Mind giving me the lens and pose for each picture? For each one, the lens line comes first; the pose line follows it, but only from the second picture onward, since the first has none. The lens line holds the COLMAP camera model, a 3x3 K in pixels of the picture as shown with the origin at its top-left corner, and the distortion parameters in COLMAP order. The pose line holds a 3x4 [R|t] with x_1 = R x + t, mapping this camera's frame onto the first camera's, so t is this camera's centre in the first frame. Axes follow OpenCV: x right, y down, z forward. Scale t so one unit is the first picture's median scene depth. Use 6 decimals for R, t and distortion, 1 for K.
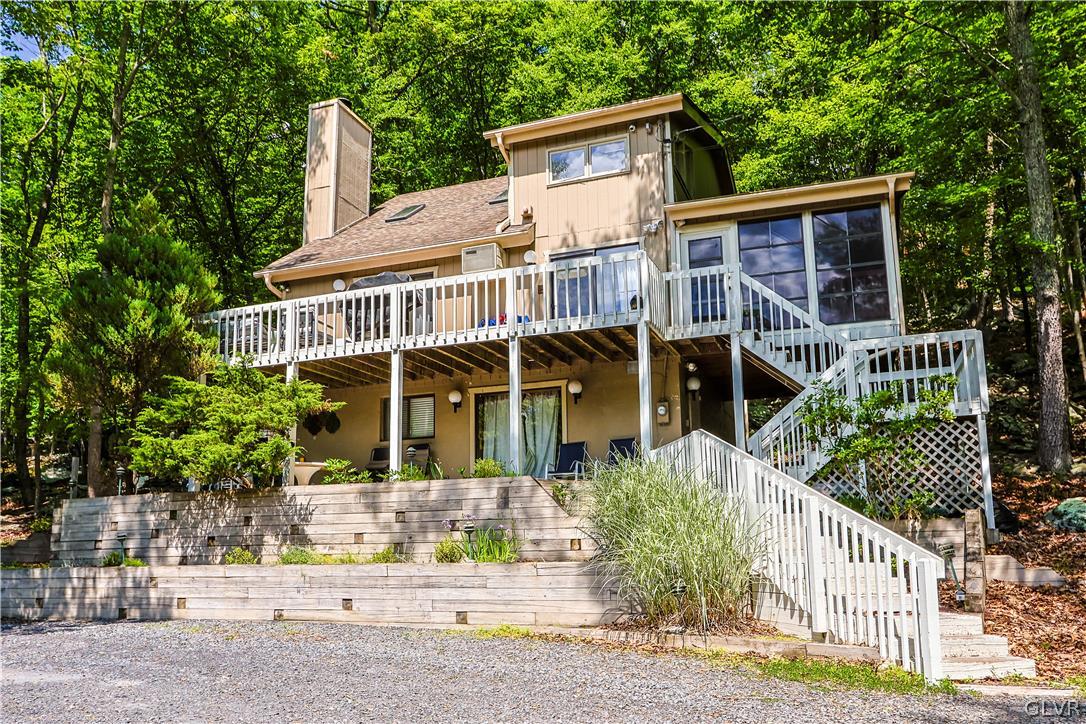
lens RADIAL K [[809.6, 0, 543.4], [0, 809.6, 396.0], [0, 0, 1]] dist [-0.012050, 0.004369]
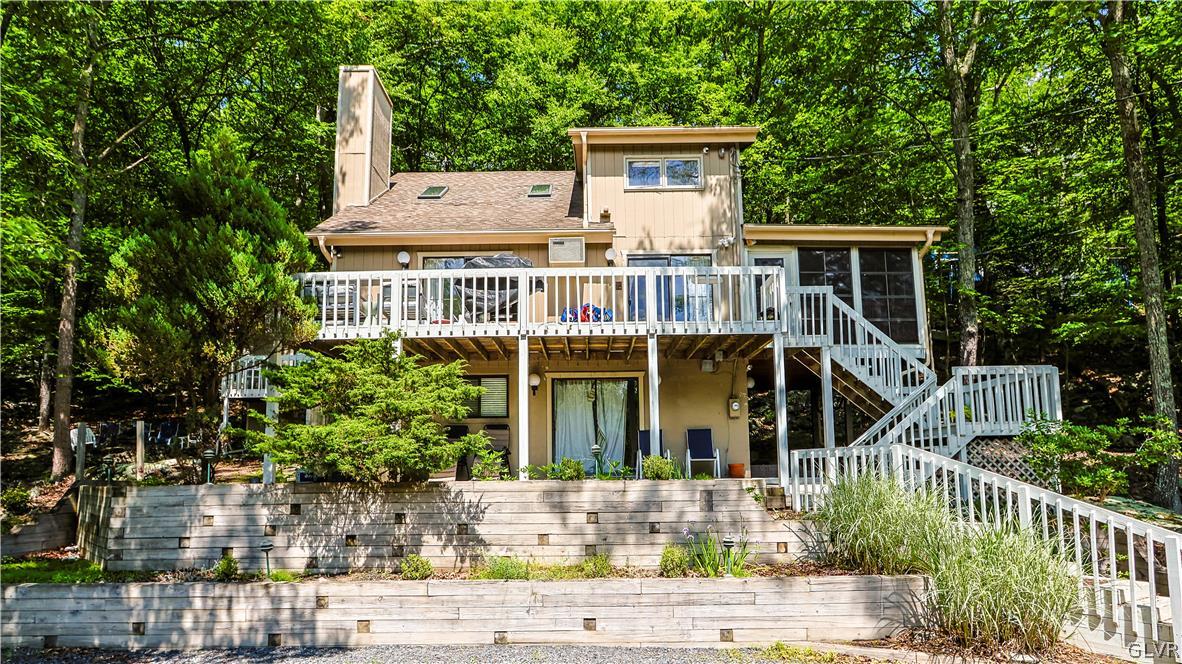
lens RADIAL K [[616.7, 0, 580.9], [0, 616.7, 393.9], [0, 0, 1]] dist [-0.016239, 0.003168]
pose [[0.943310, 0.049049, 0.328269, -0.361054], [-0.067718, 0.996658, 0.045677, -0.025065], [-0.324932, -0.065318, 0.943479, 0.263600]]
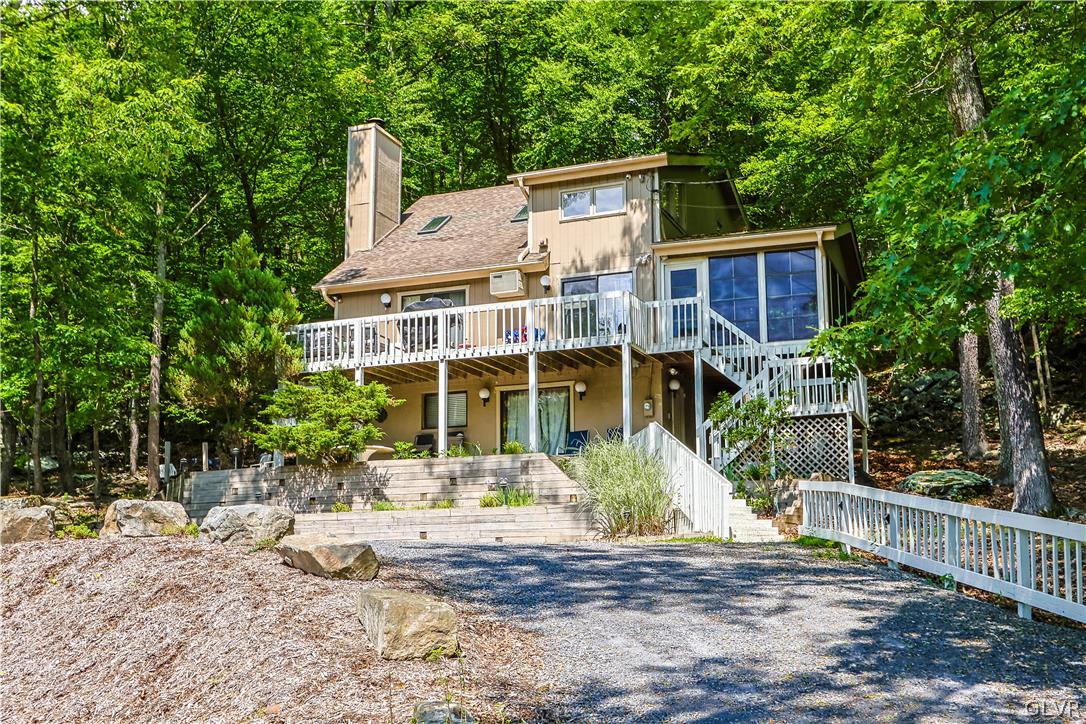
lens RADIAL K [[1120.2, 0, 545.3], [0, 1120.2, 362.7], [0, 0, 1]] dist [0.017880, 0.000000]
pose [[0.999743, 0.003287, -0.022431, 0.025585], [-0.003424, 0.999976, -0.006065, -0.041332], [0.022411, 0.006140, 0.999730, -0.814186]]
